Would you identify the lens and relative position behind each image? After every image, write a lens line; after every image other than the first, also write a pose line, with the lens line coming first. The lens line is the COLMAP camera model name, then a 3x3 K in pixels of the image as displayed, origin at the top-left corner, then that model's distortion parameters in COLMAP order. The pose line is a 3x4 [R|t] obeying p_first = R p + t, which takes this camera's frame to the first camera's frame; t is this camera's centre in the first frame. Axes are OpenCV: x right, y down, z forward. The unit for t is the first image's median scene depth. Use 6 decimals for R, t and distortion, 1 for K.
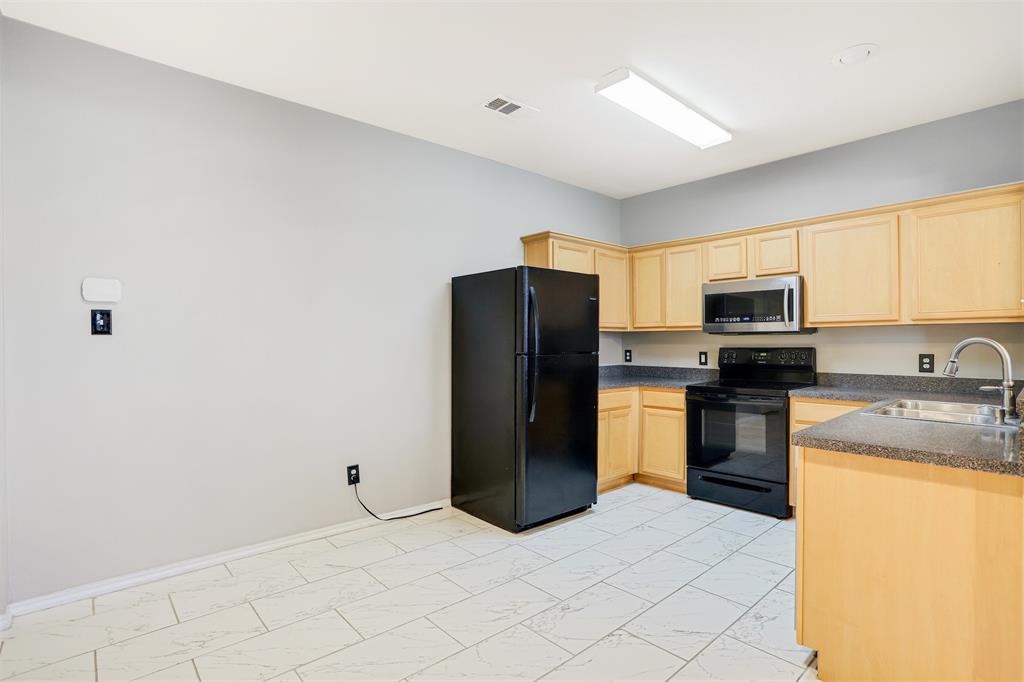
lens RADIAL K [[501.6, 0, 516.2], [0, 501.6, 336.9], [0, 0, 1]] dist [-0.017721, 0.000391]
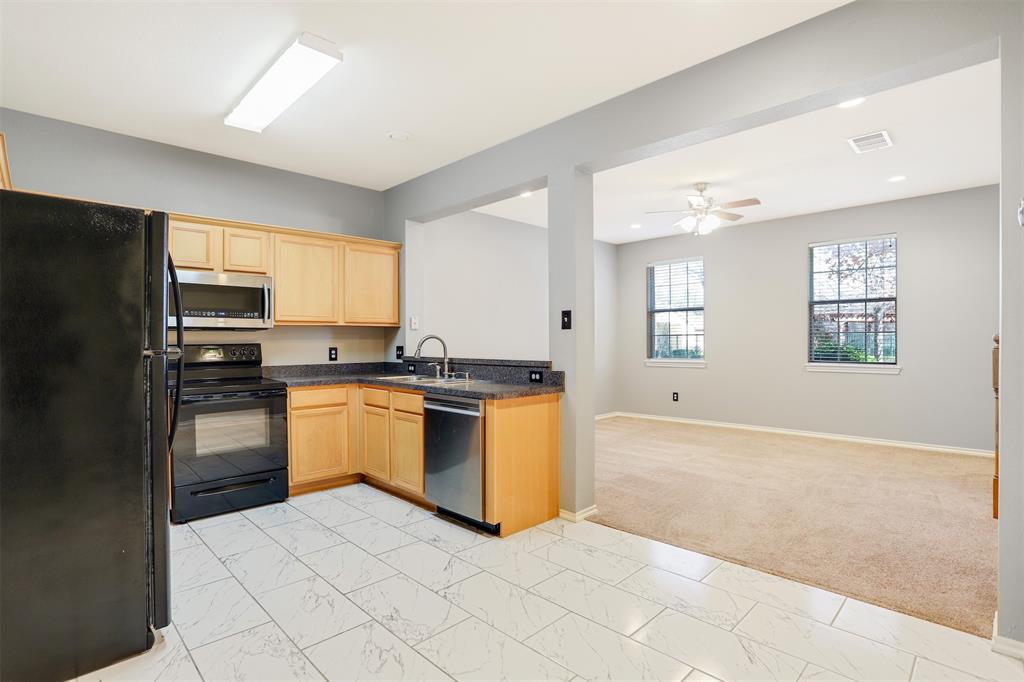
lens RADIAL K [[501.6, 0, 516.7], [0, 501.6, 344.1], [0, 0, 1]] dist [-0.017721, 0.000391]
pose [[-0.033706, -0.010861, 0.999373, -0.588778], [-0.015433, 0.999827, 0.010345, 0.003342], [-0.999313, -0.015075, -0.033868, 0.546762]]
